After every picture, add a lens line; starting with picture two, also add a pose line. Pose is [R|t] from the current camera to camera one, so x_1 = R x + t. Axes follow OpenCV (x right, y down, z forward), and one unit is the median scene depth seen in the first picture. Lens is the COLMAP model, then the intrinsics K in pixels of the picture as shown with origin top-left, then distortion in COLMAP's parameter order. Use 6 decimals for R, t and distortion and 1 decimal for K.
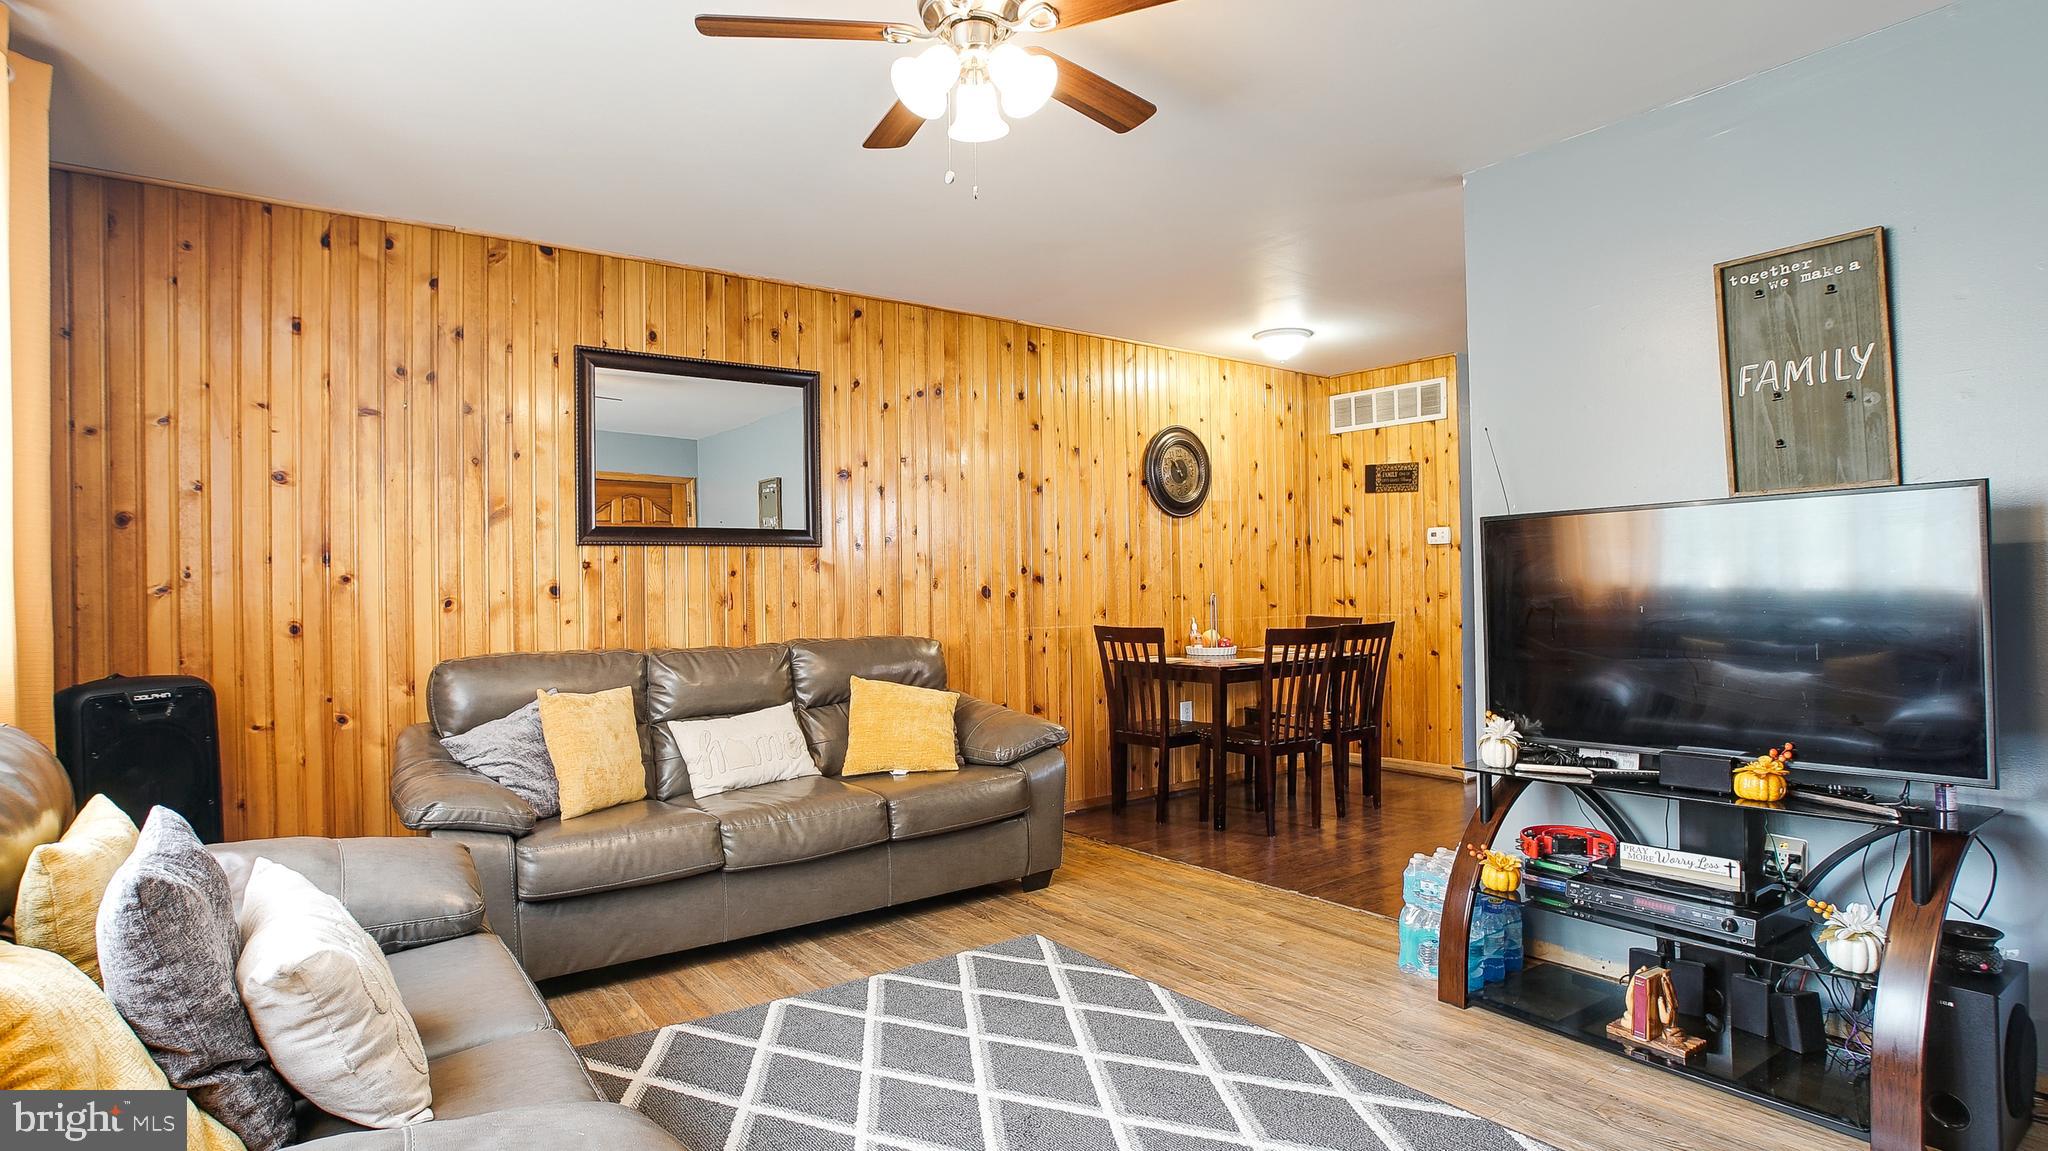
lens RADIAL K [[1048.9, 0, 1031.9], [0, 1048.9, 571.3], [0, 0, 1]] dist [-0.040763, 0.002706]
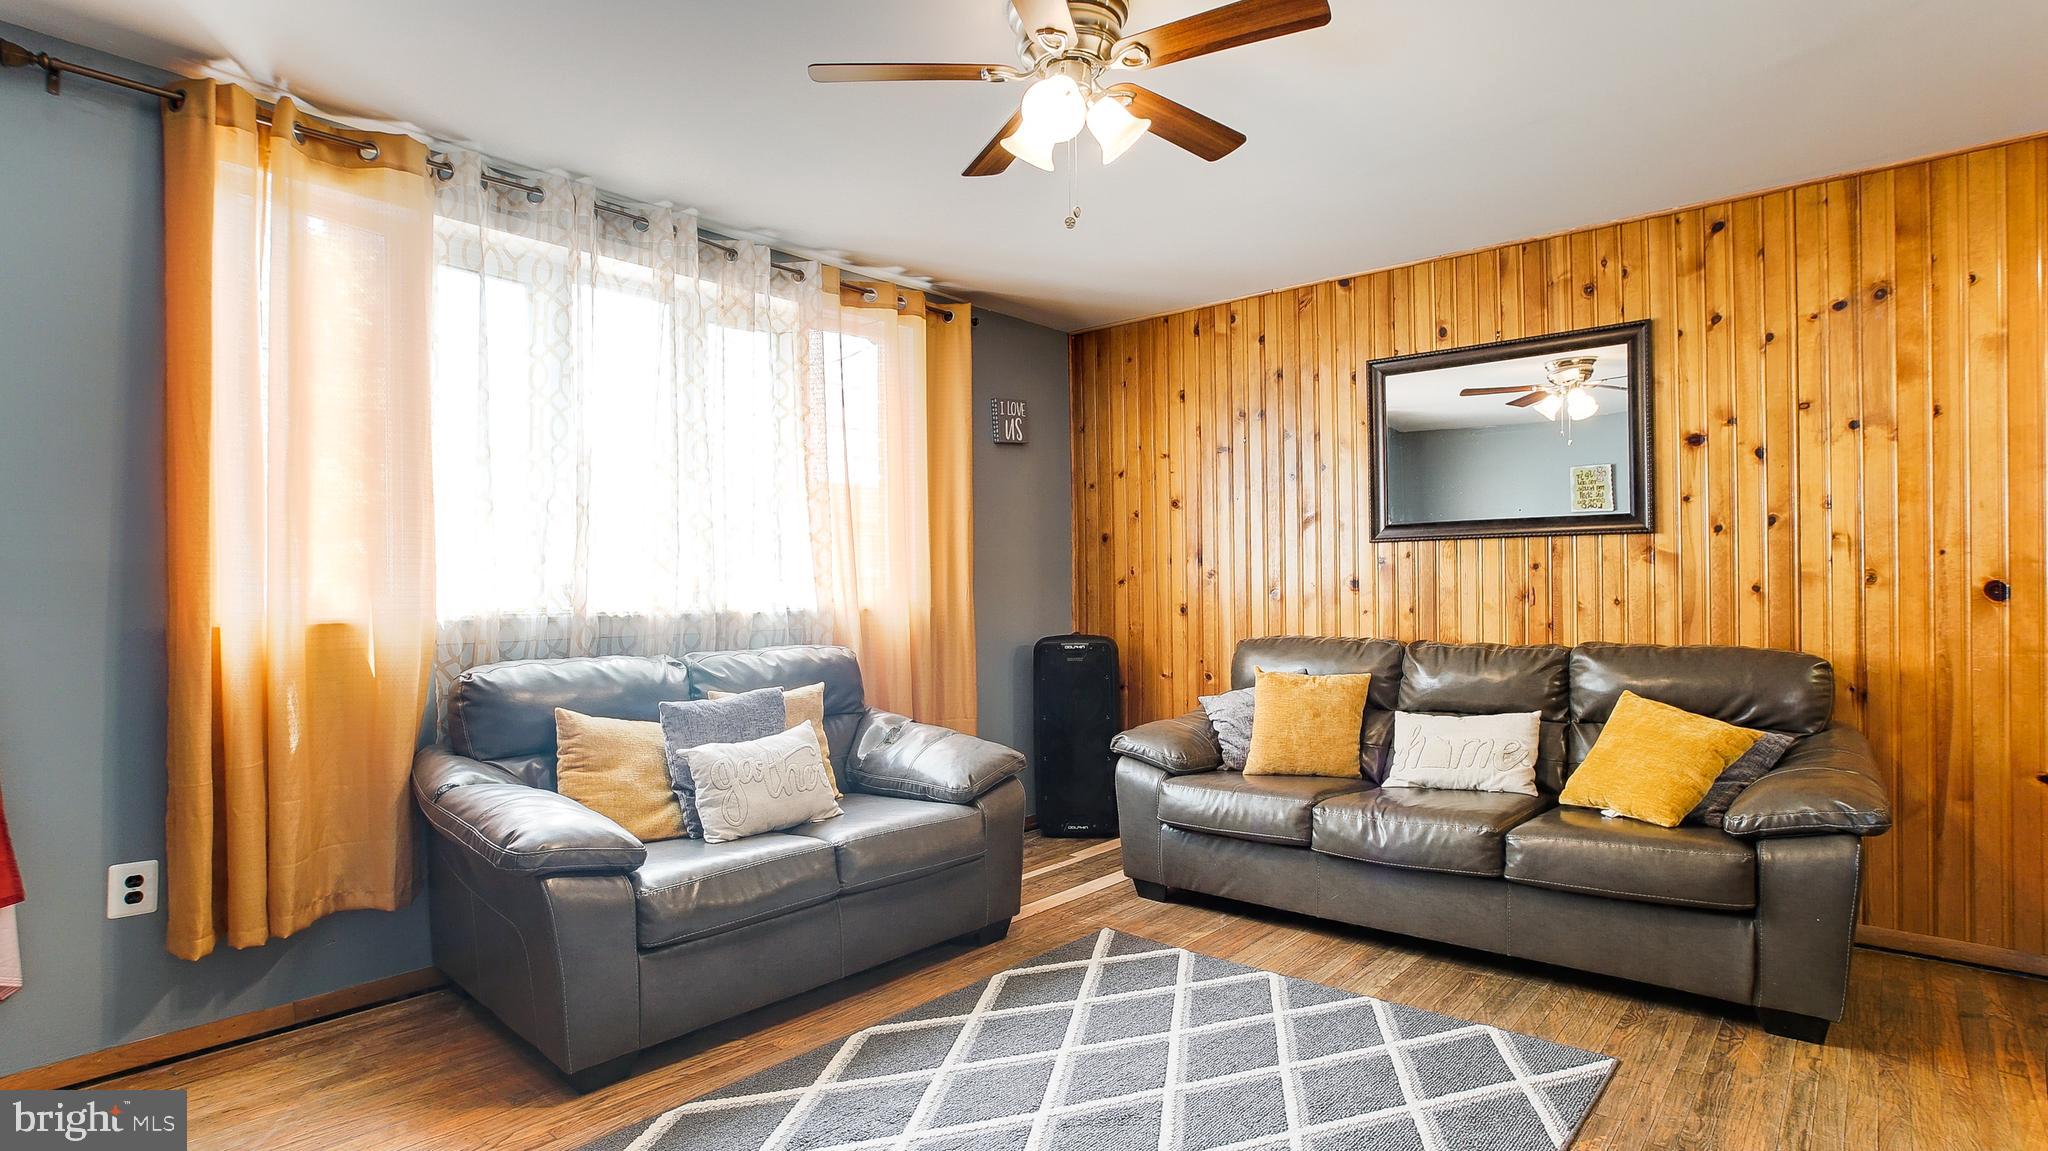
lens RADIAL K [[1048.9, 0, 1031.8], [0, 1048.9, 580.5], [0, 0, 1]] dist [-0.040763, 0.002706]
pose [[0.221014, 0.008131, -0.975237, 0.543290], [0.017898, 0.999763, 0.012392, -0.005109], [0.975106, -0.020194, 0.220816, 0.392078]]
